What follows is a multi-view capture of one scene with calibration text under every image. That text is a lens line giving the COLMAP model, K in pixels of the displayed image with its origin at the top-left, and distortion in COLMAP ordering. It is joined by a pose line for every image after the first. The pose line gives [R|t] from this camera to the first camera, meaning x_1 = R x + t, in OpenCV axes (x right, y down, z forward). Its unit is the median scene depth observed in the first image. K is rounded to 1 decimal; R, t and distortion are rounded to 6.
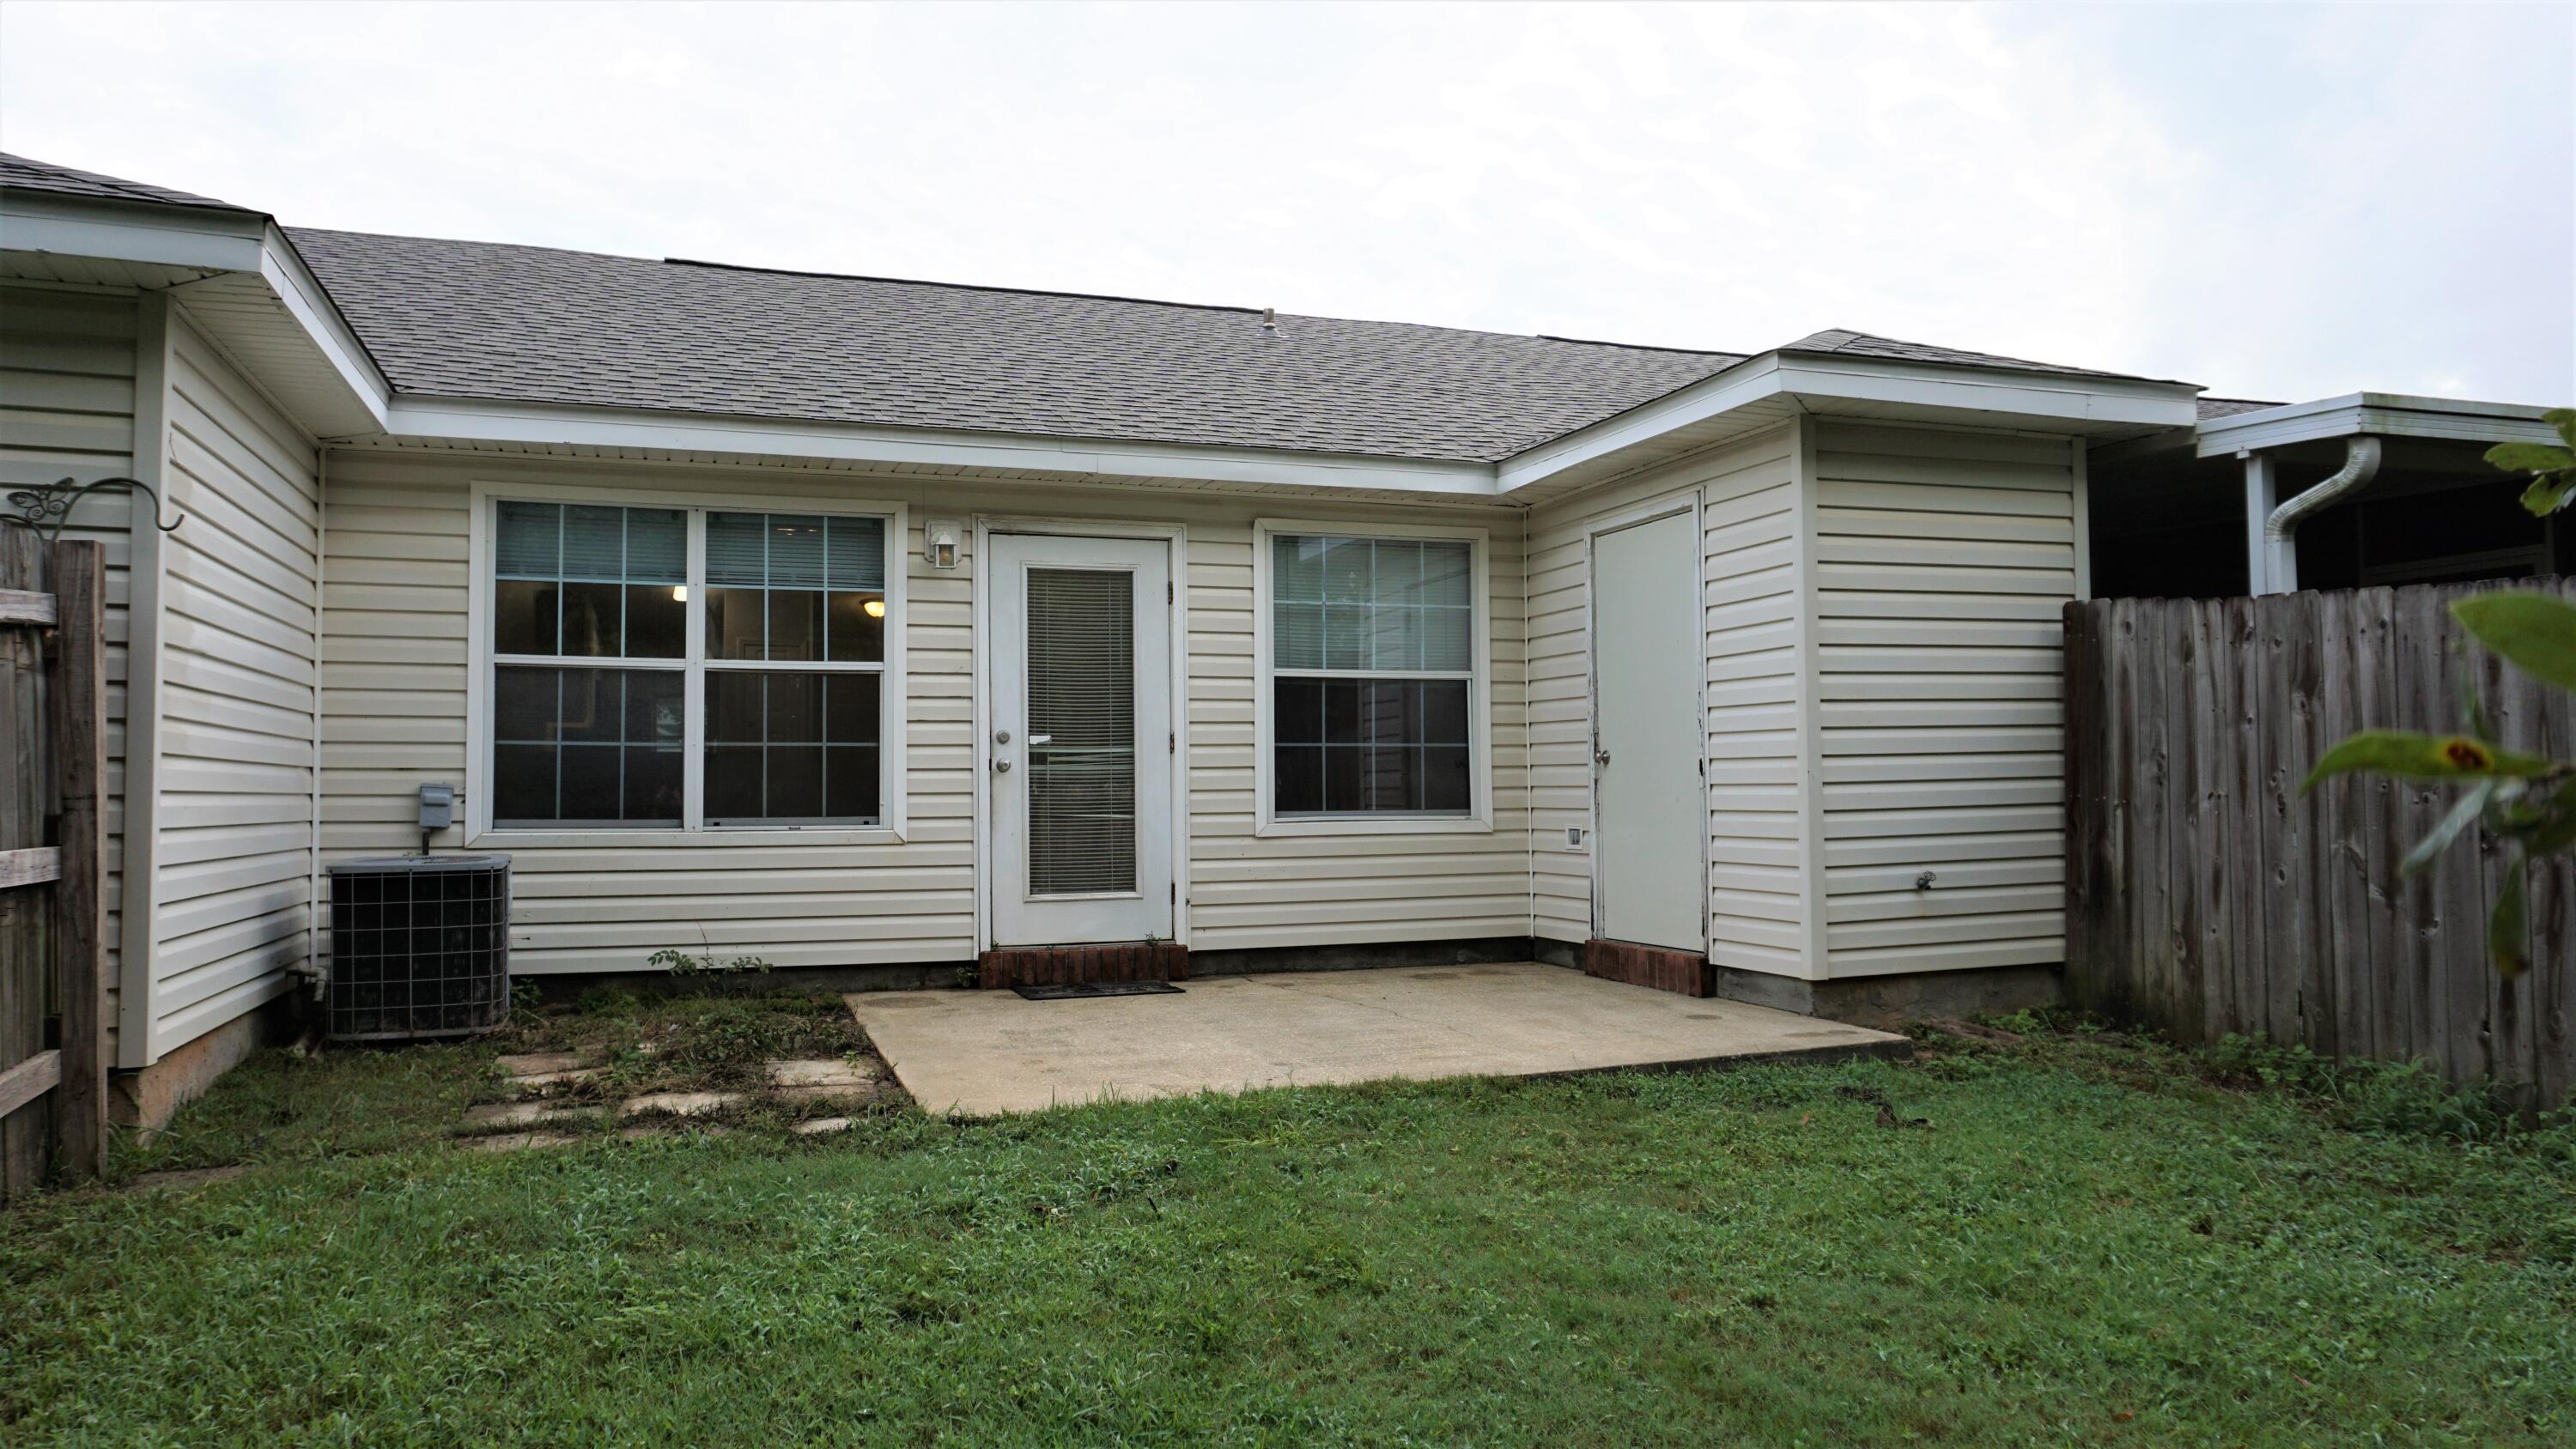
lens RADIAL K [[1765.2, 0, 1288.0], [0, 1765.2, 724.5], [0, 0, 1]] dist [-0.040623, 0.054071]
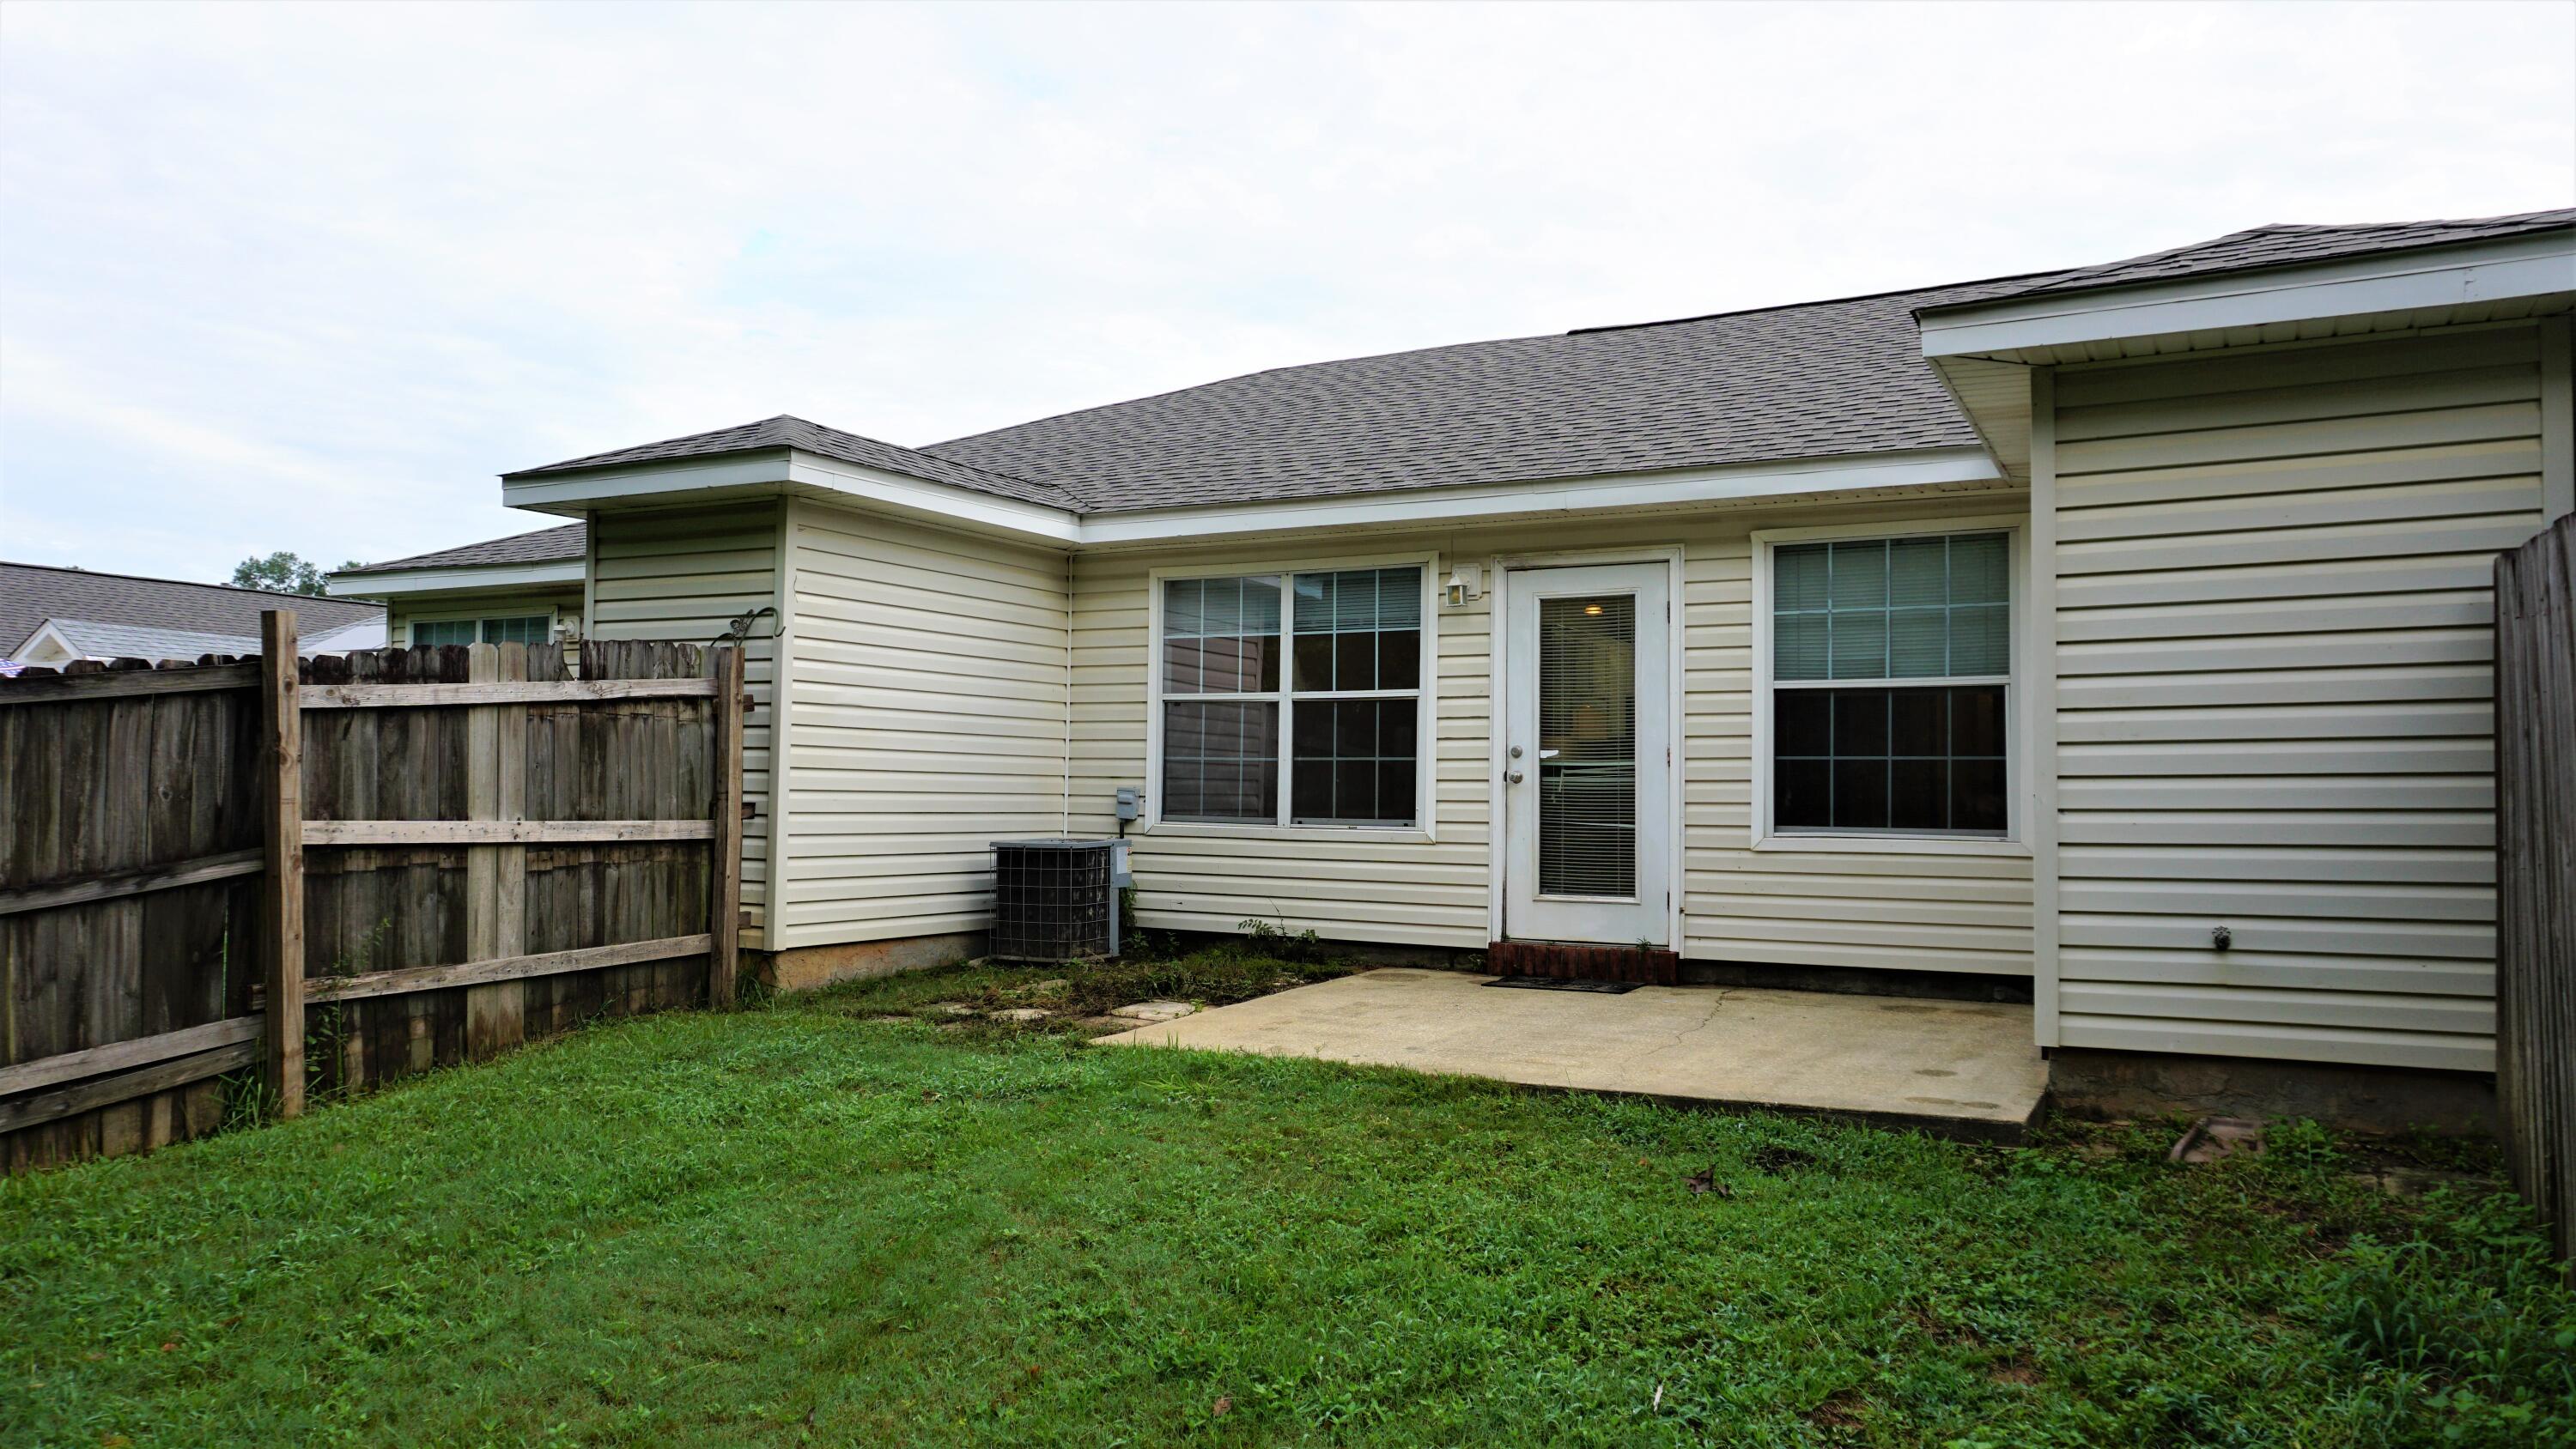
lens RADIAL K [[1765.2, 0, 1288.0], [0, 1765.2, 724.5], [0, 0, 1]] dist [-0.040623, 0.054071]
pose [[0.654549, -0.013259, -0.755903, 0.590964], [0.013691, 0.999890, -0.005683, -0.005911], [0.755895, -0.006630, 0.654659, 0.157558]]
